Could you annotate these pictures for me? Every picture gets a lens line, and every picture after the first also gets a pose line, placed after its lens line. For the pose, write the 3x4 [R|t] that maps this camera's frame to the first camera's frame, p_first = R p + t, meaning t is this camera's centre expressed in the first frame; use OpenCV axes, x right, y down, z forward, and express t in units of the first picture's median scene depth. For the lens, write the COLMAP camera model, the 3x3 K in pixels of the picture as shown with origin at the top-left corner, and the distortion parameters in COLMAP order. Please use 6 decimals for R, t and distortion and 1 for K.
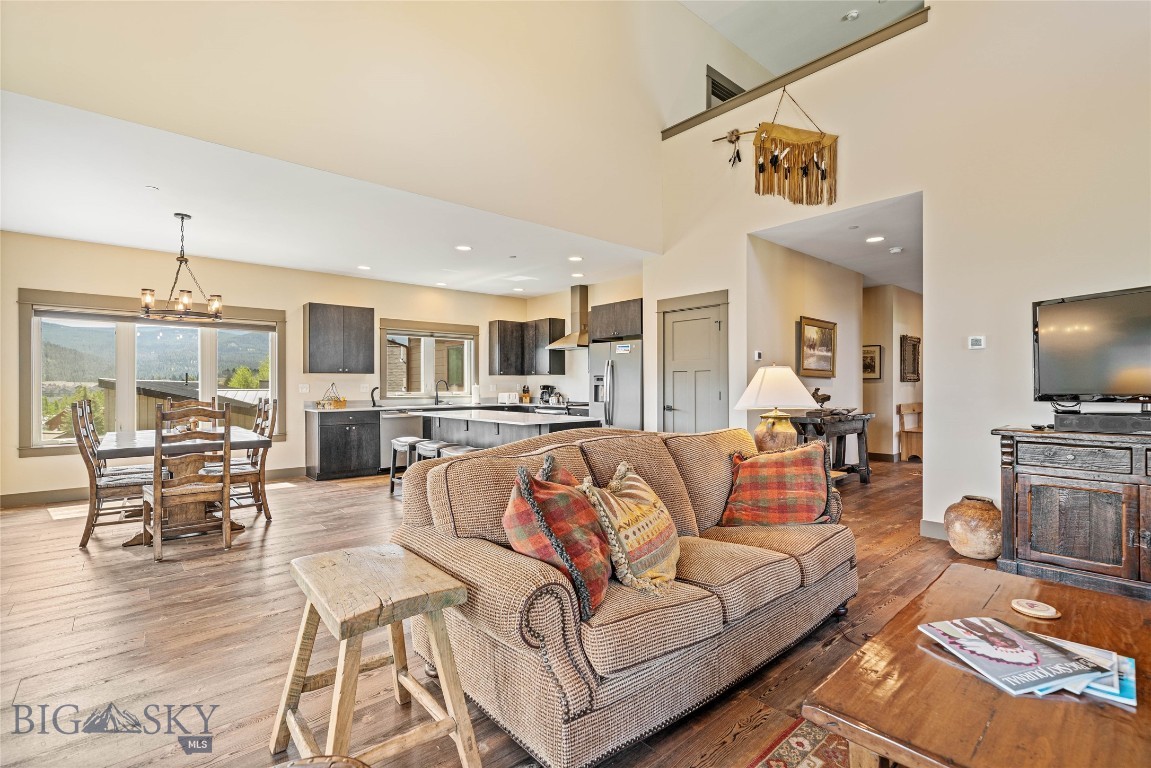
lens RADIAL K [[531.4, 0, 574.5], [0, 531.4, 386.6], [0, 0, 1]] dist [0.001525, 0.000383]
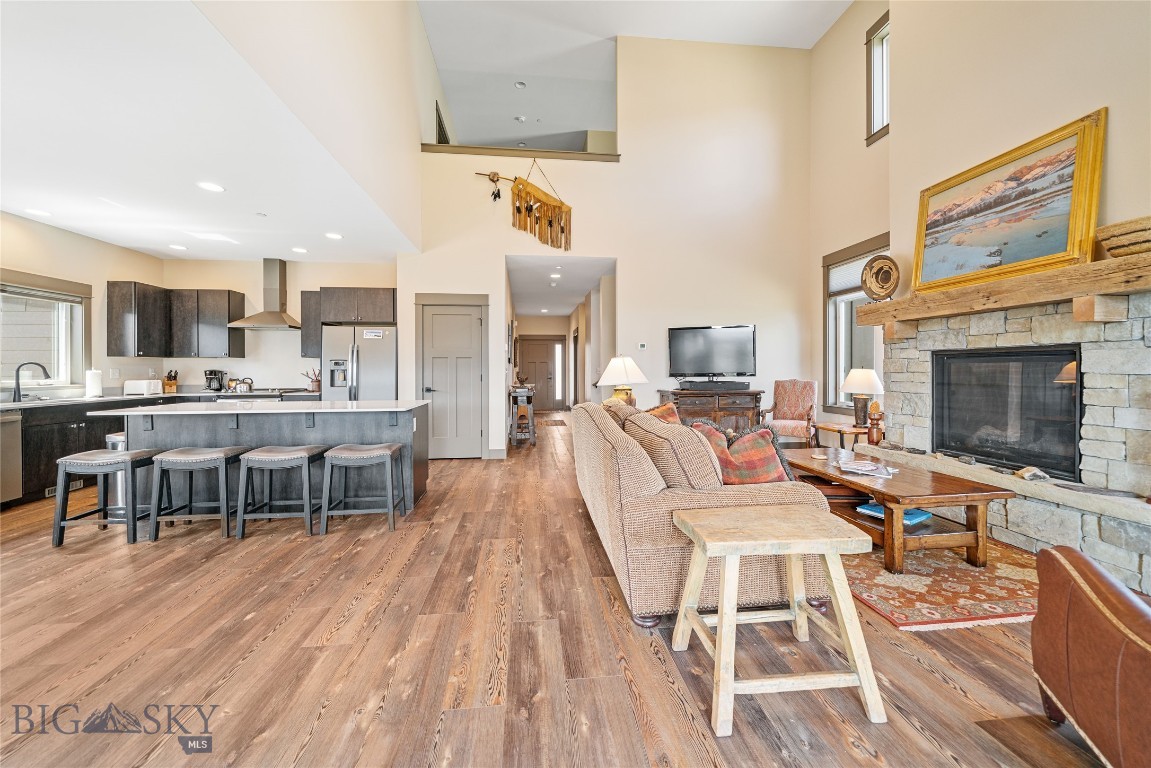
lens RADIAL K [[432.6, 0, 571.1], [0, 432.6, 374.4], [0, 0, 1]] dist [-0.002825, -0.000182]
pose [[0.565344, -0.004361, 0.824844, -0.395488], [0.004298, 0.999988, 0.002341, 0.006581], [-0.824844, 0.002222, 0.565356, 0.213705]]
